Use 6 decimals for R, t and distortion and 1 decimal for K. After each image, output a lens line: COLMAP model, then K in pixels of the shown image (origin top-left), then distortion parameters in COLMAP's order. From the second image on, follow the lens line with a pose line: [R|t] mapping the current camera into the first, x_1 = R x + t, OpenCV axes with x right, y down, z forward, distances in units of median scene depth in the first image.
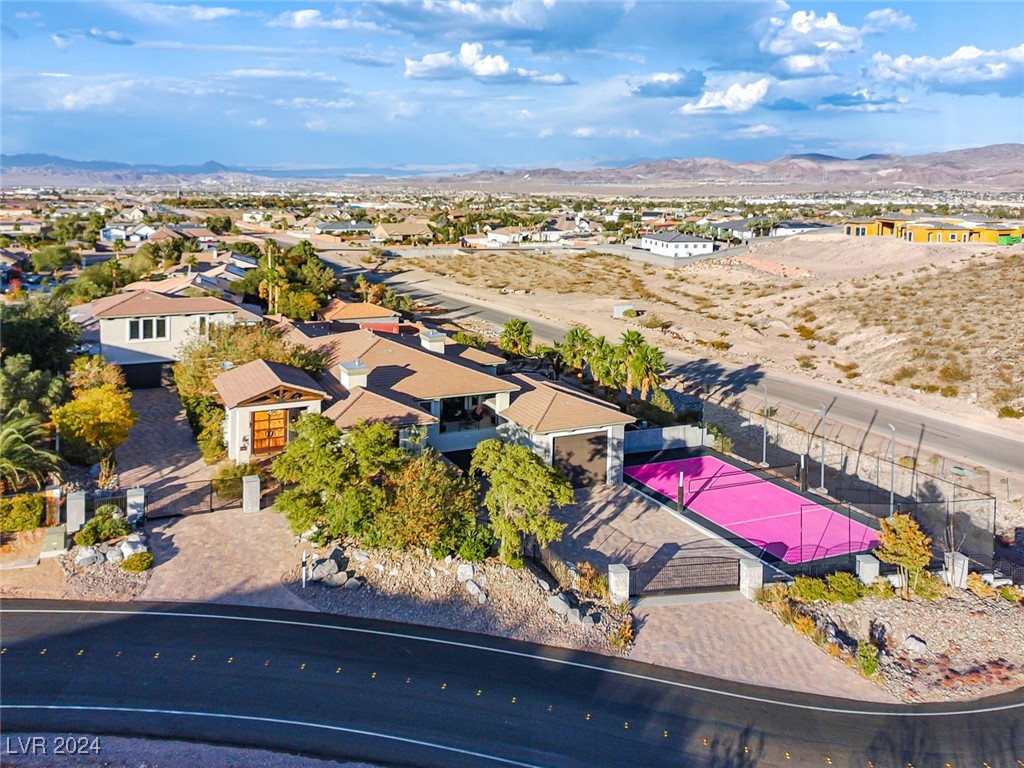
lens RADIAL K [[1140.4, 0, 571.1], [0, 1140.4, 322.3], [0, 0, 1]] dist [0.035926, 0.020792]
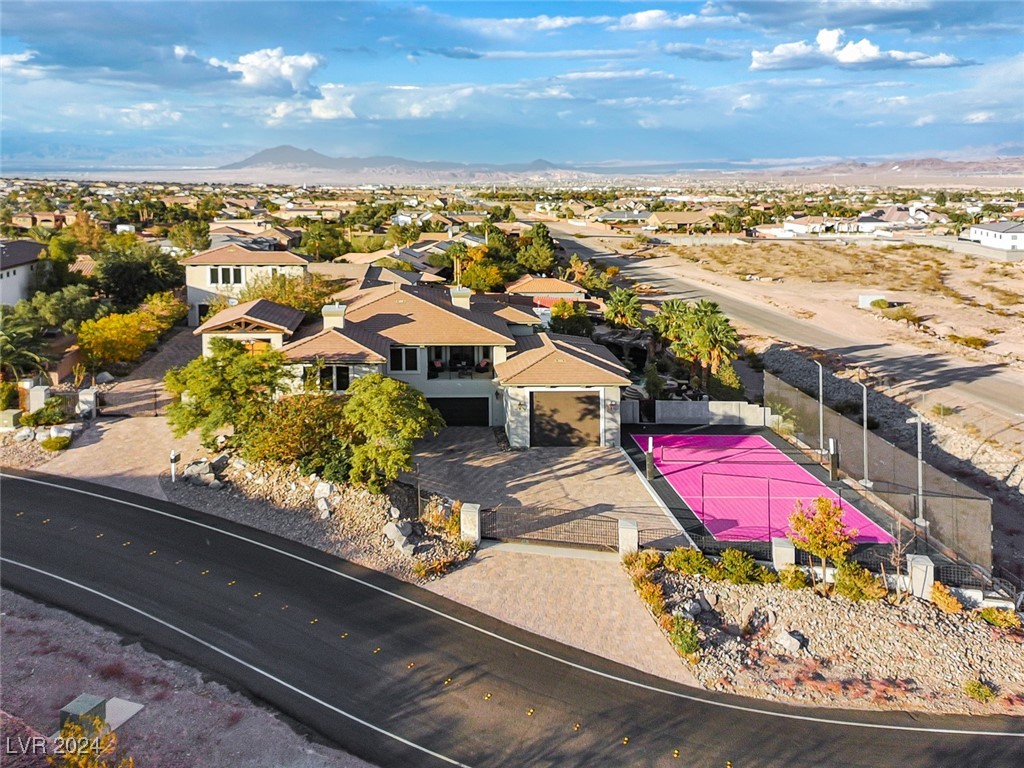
lens RADIAL K [[1133.9, 0, 512.1], [0, 1133.9, 337.3], [0, 0, 1]] dist [0.090377, -0.019803]
pose [[0.874453, 0.042973, -0.483202, 0.211194], [-0.043843, 0.998993, 0.009502, 0.020537], [0.483124, 0.012876, 0.875457, 0.051636]]
